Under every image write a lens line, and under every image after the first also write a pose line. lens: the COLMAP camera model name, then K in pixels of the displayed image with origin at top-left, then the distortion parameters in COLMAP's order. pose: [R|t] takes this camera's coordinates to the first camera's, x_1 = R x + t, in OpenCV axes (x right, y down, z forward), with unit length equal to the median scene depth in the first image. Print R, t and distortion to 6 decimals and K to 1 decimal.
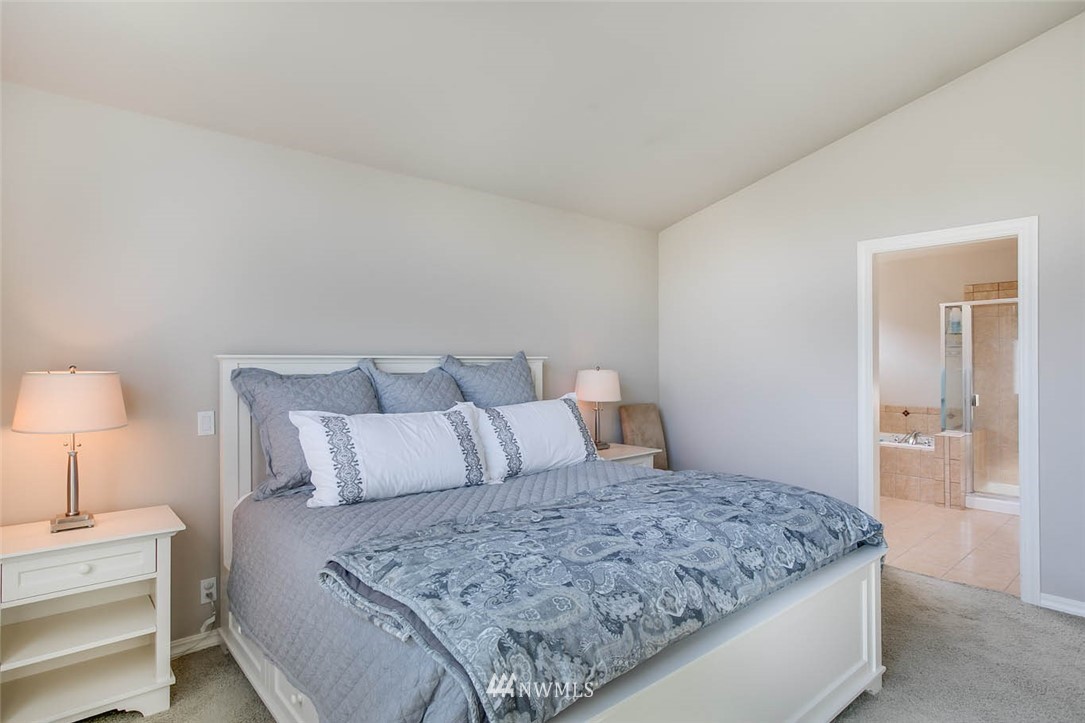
lens RADIAL K [[531.7, 0, 543.6], [0, 531.7, 363.2], [0, 0, 1]] dist [-0.038491, 0.013694]
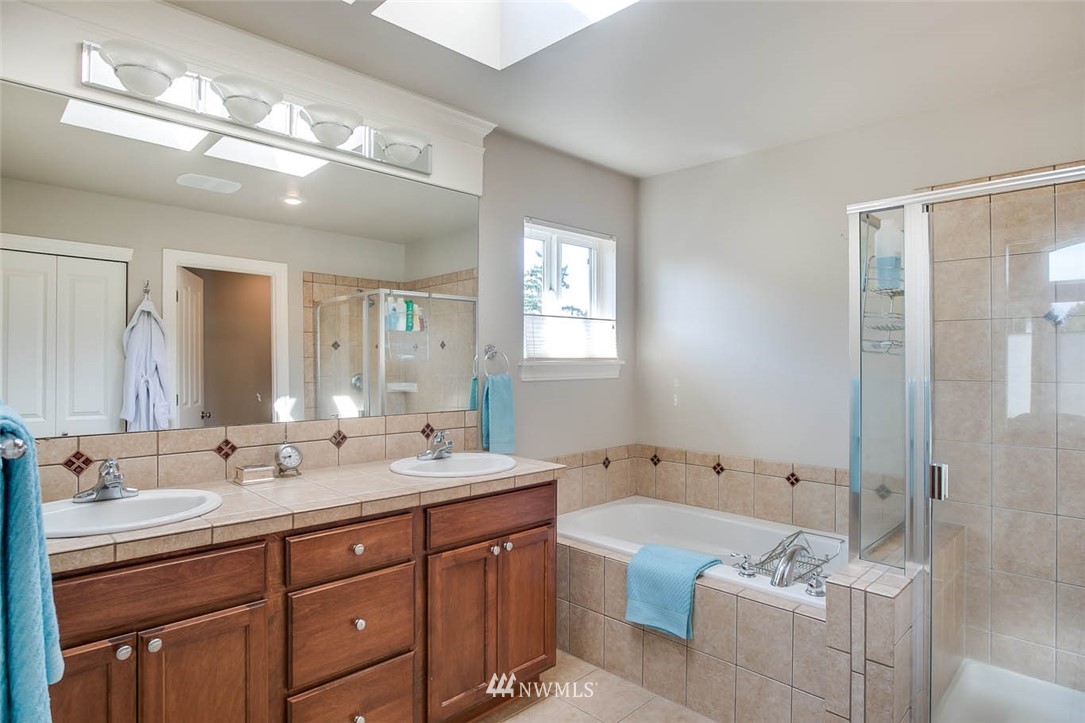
lens RADIAL K [[543.3, 0, 542.5], [0, 543.3, 361.5], [0, 0, 1]] dist [-0.058670, 0.014525]
pose [[0.998235, 0.002304, 0.059335, 0.526675], [-0.001955, 0.999980, -0.005936, -0.004322], [-0.059348, 0.005809, 0.998220, 0.644908]]
